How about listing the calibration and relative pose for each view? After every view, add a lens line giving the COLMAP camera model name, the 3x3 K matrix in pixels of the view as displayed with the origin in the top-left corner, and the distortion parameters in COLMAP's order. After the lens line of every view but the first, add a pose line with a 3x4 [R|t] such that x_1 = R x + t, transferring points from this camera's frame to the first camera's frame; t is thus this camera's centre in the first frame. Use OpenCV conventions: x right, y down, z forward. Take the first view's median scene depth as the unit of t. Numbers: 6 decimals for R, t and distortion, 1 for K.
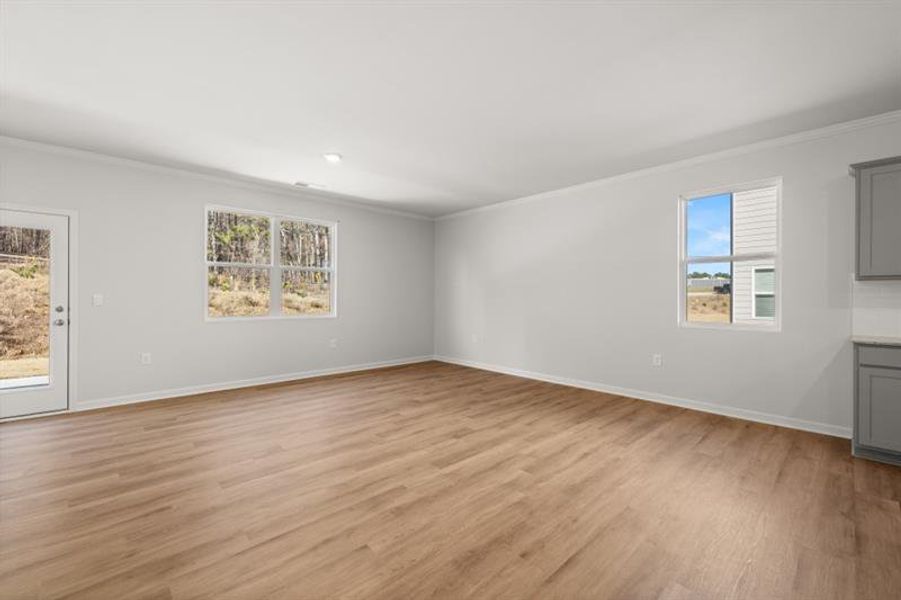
lens RADIAL K [[381.3, 0, 449.5], [0, 381.3, 296.0], [0, 0, 1]] dist [-0.002241, -0.000274]
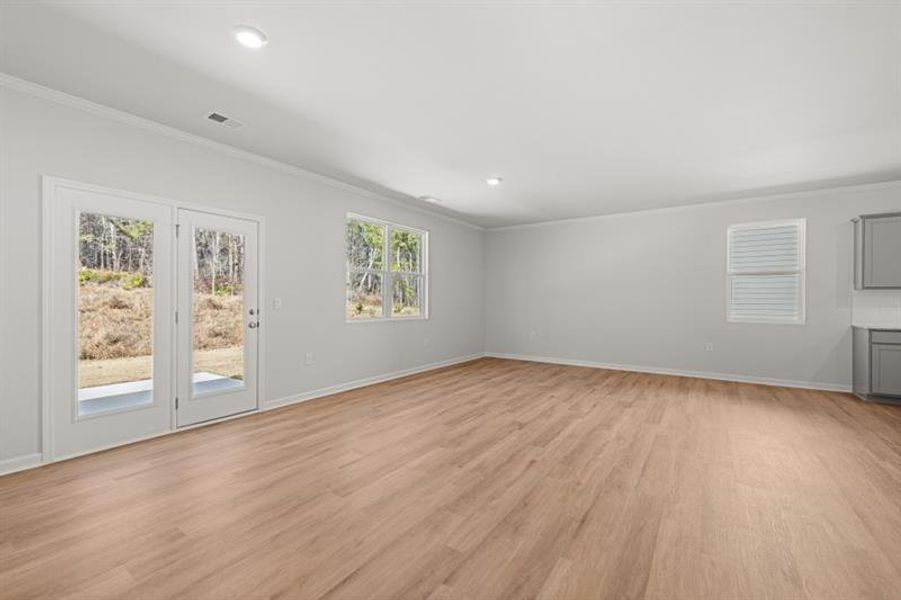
lens RADIAL K [[381.3, 0, 452.6], [0, 381.3, 299.9], [0, 0, 1]] dist [-0.002241, -0.000274]
pose [[0.976294, -0.000050, 0.216449, -0.678695], [-0.000714, 0.999994, 0.003453, -0.002205], [-0.216447, -0.003525, 0.976288, -0.117270]]
